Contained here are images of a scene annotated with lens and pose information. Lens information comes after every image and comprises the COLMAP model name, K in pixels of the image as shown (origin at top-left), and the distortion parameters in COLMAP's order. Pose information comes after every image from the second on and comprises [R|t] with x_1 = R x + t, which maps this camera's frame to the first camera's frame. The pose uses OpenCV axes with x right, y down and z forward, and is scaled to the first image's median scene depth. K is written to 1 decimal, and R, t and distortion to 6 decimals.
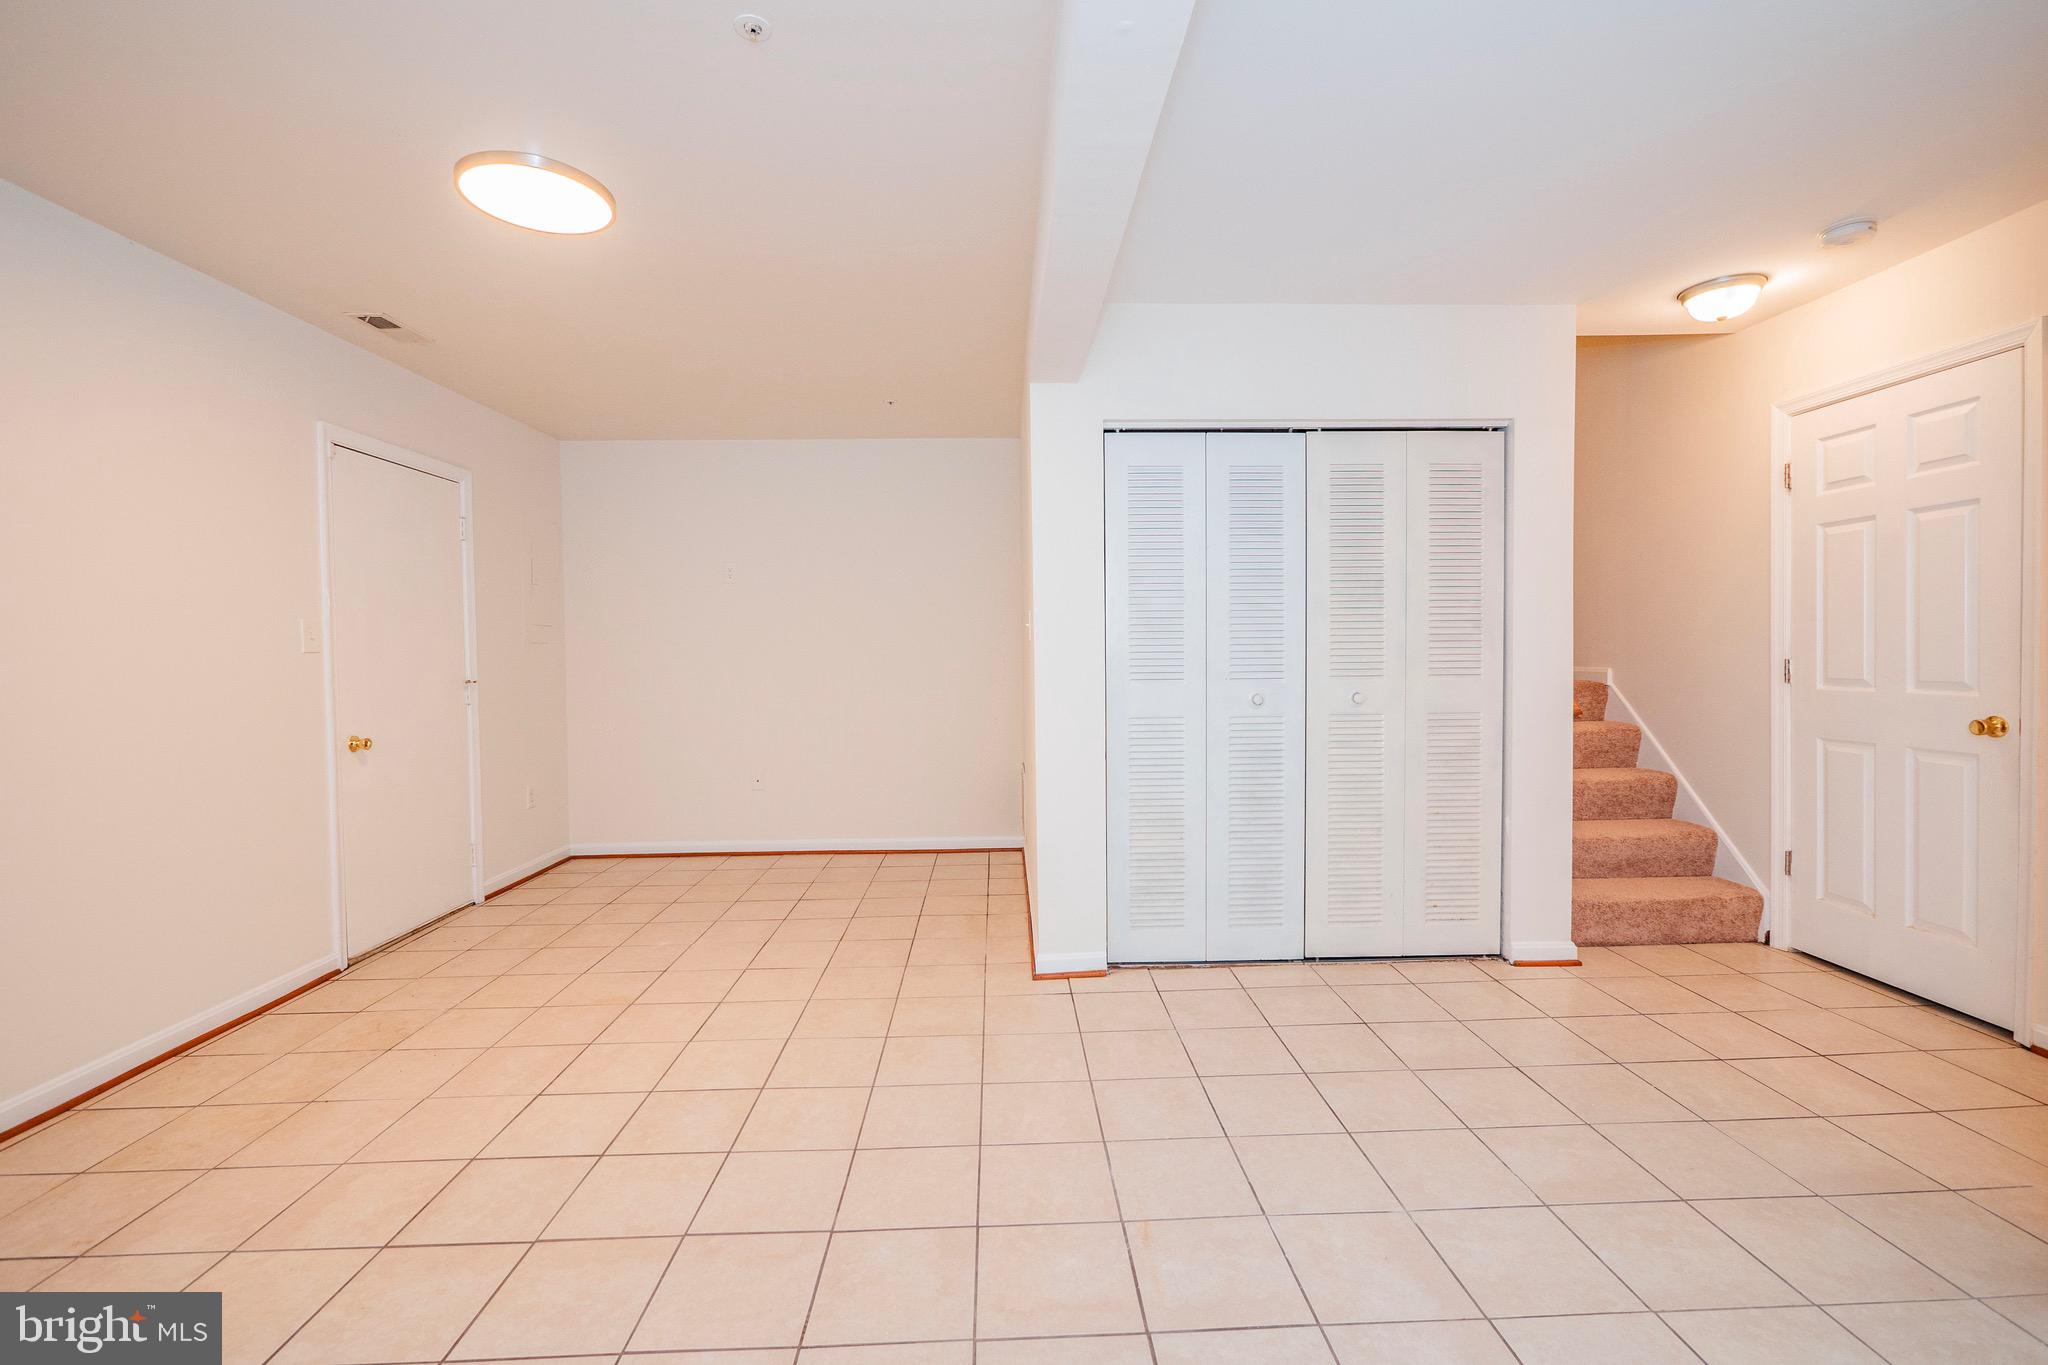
lens RADIAL K [[867.7, 0, 1024.1], [0, 867.7, 676.1], [0, 0, 1]] dist [-0.005920, 0.000390]
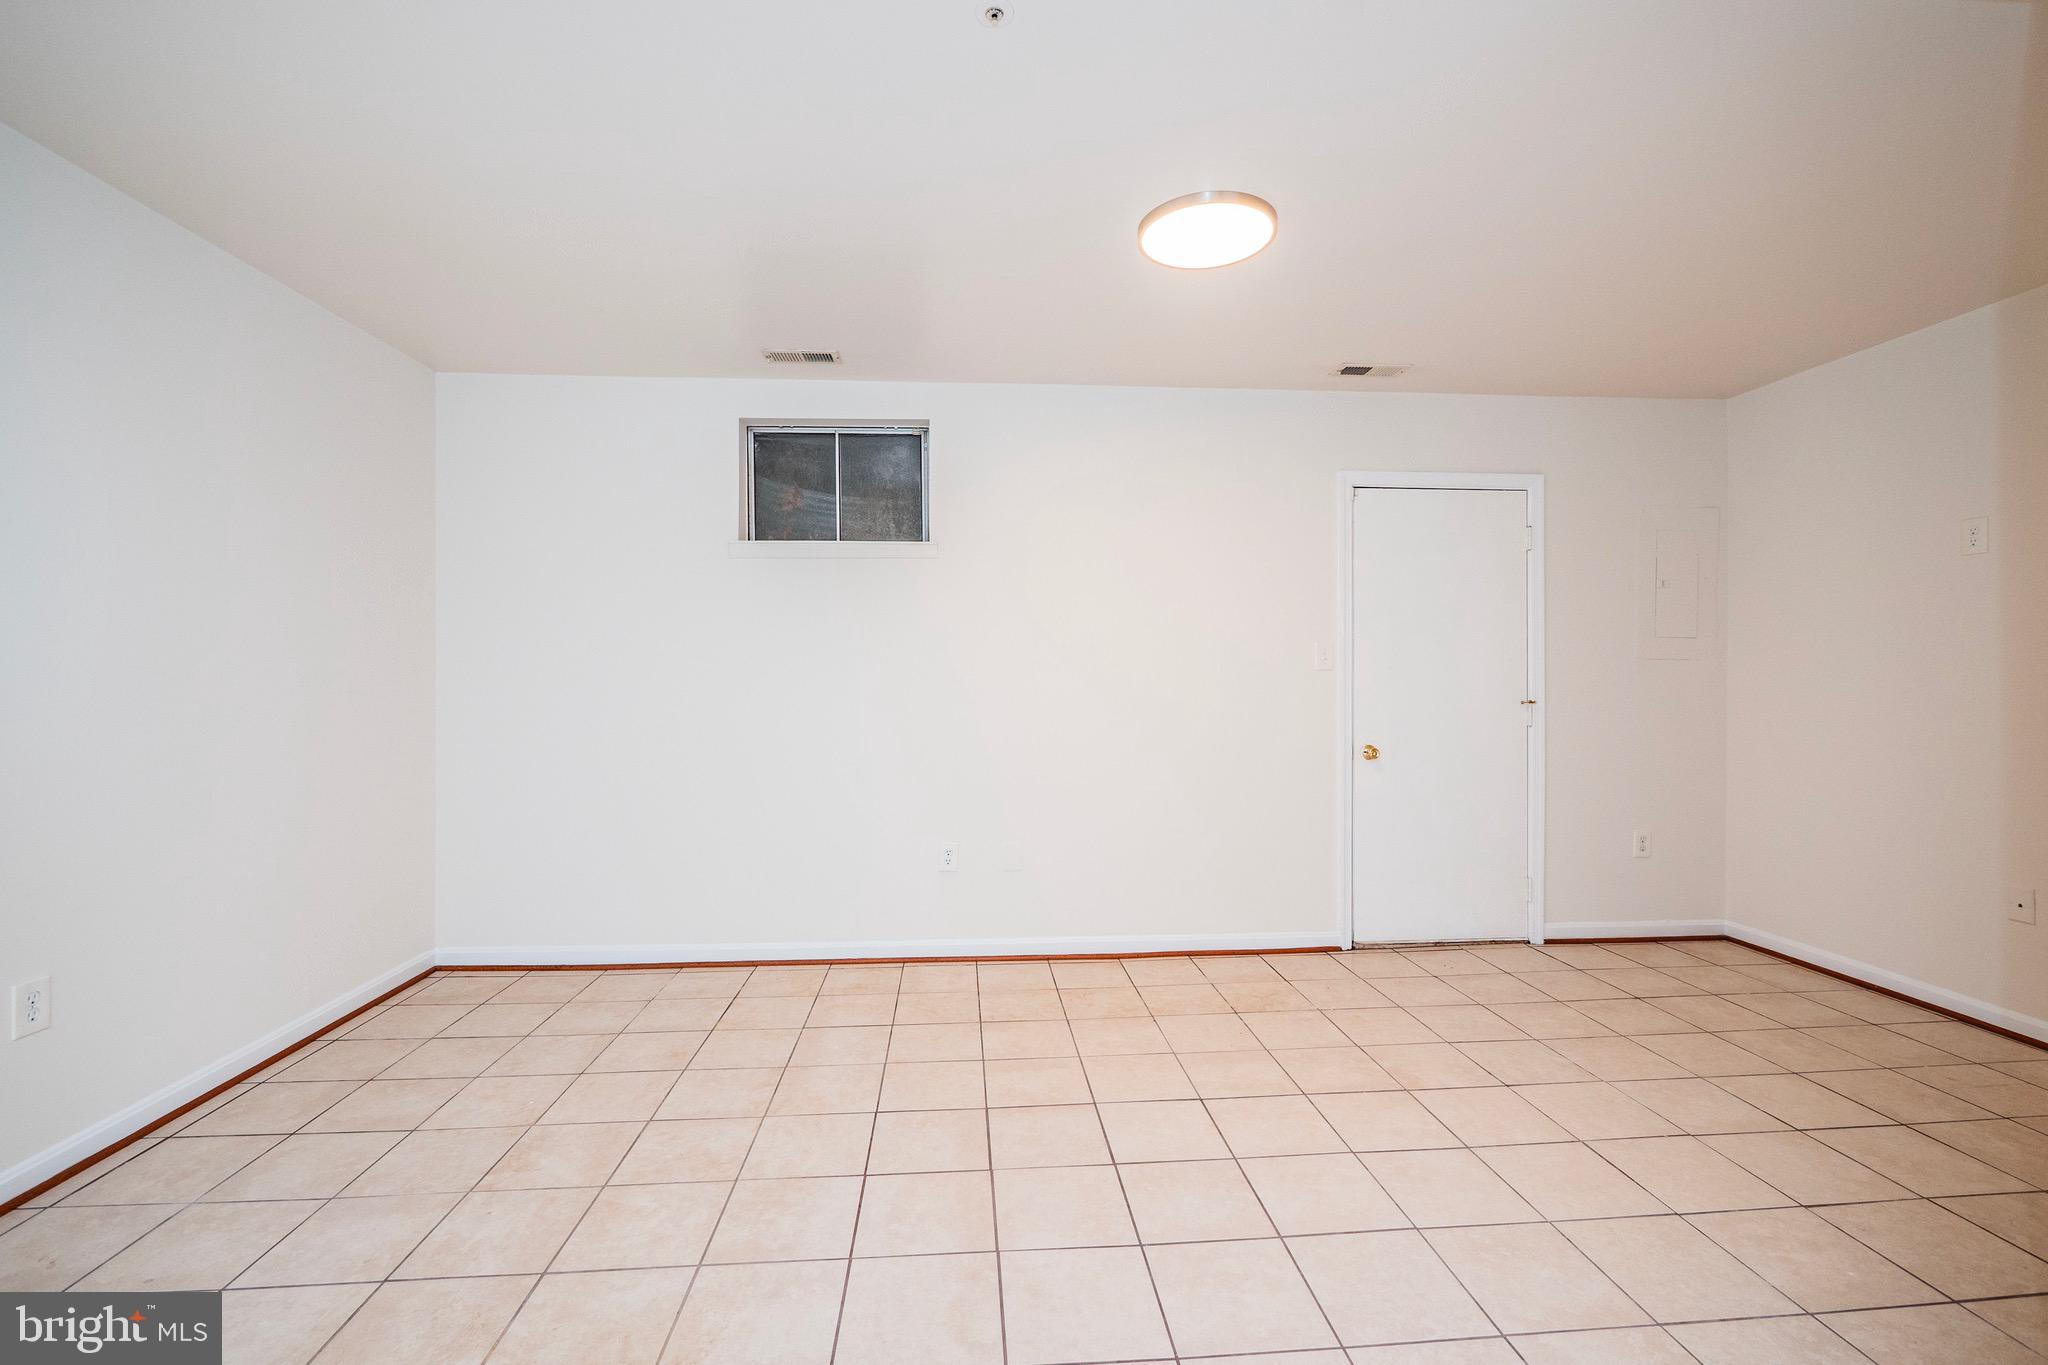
lens RADIAL K [[867.7, 0, 1024.1], [0, 867.7, 676.1], [0, 0, 1]] dist [-0.005920, 0.000390]
pose [[0.046140, 0.009270, -0.998892, 0.315757], [-0.029902, 0.999522, 0.007894, -0.015176], [0.998487, 0.029504, 0.046395, 0.502095]]
